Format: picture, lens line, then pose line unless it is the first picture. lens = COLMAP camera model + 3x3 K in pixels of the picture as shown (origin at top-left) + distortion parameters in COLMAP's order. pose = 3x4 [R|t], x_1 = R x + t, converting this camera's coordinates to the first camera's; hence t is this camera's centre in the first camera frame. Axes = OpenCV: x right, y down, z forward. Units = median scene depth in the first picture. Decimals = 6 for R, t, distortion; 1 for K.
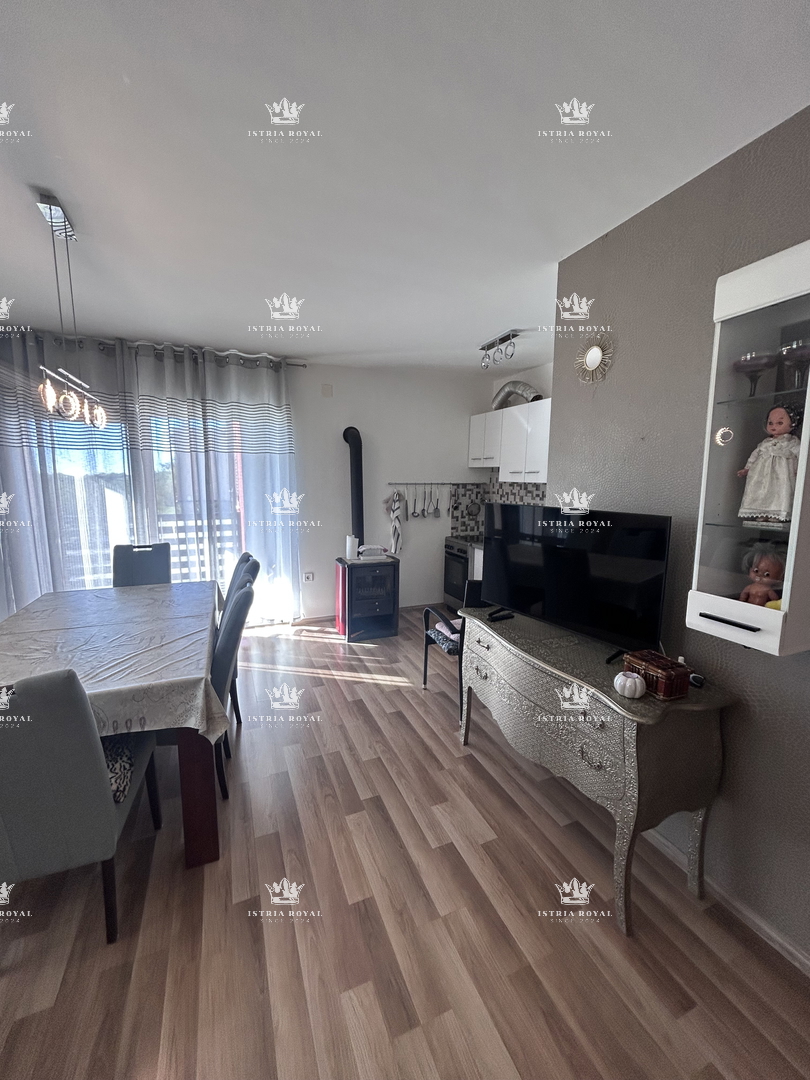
lens RADIAL K [[435.3, 0, 404.6], [0, 435.3, 536.4], [0, 0, 1]] dist [0.000953, 0.001022]
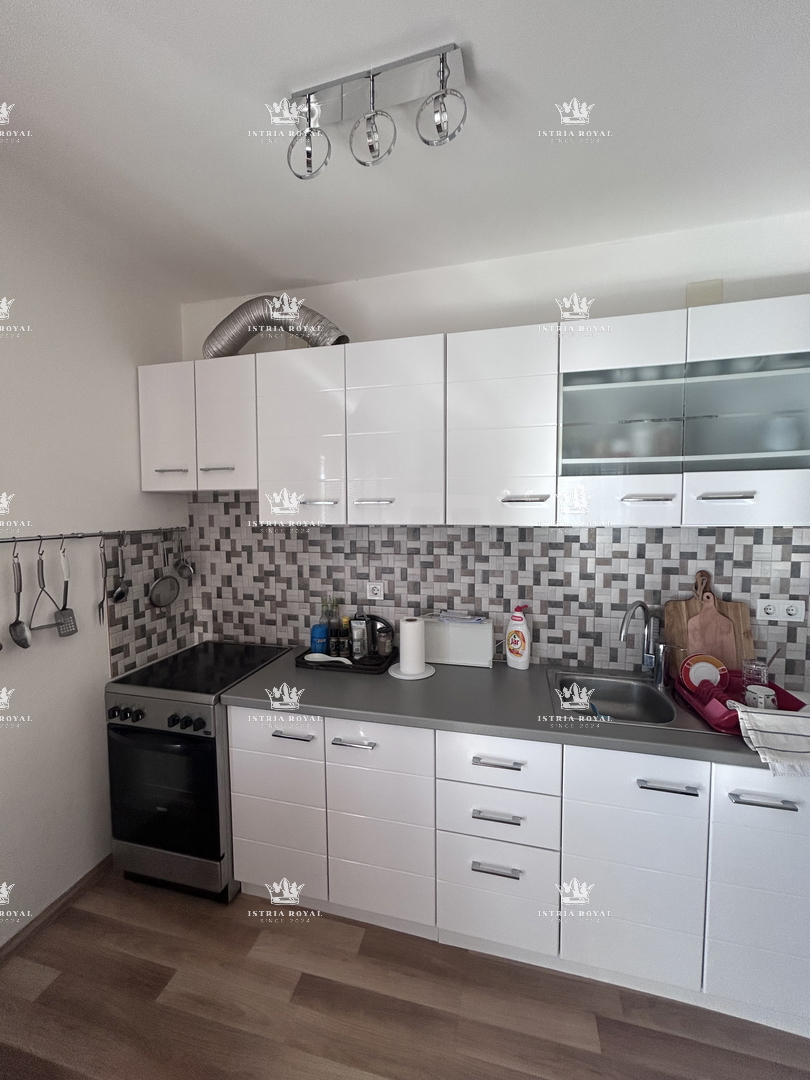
lens RADIAL K [[435.3, 0, 396.3], [0, 435.3, 541.3], [0, 0, 1]] dist [0.000953, 0.001022]
pose [[0.612059, -0.071061, 0.787613, -0.030766], [0.122442, 0.992460, -0.005607, -0.082067], [-0.781275, 0.099869, 0.616145, 0.576298]]
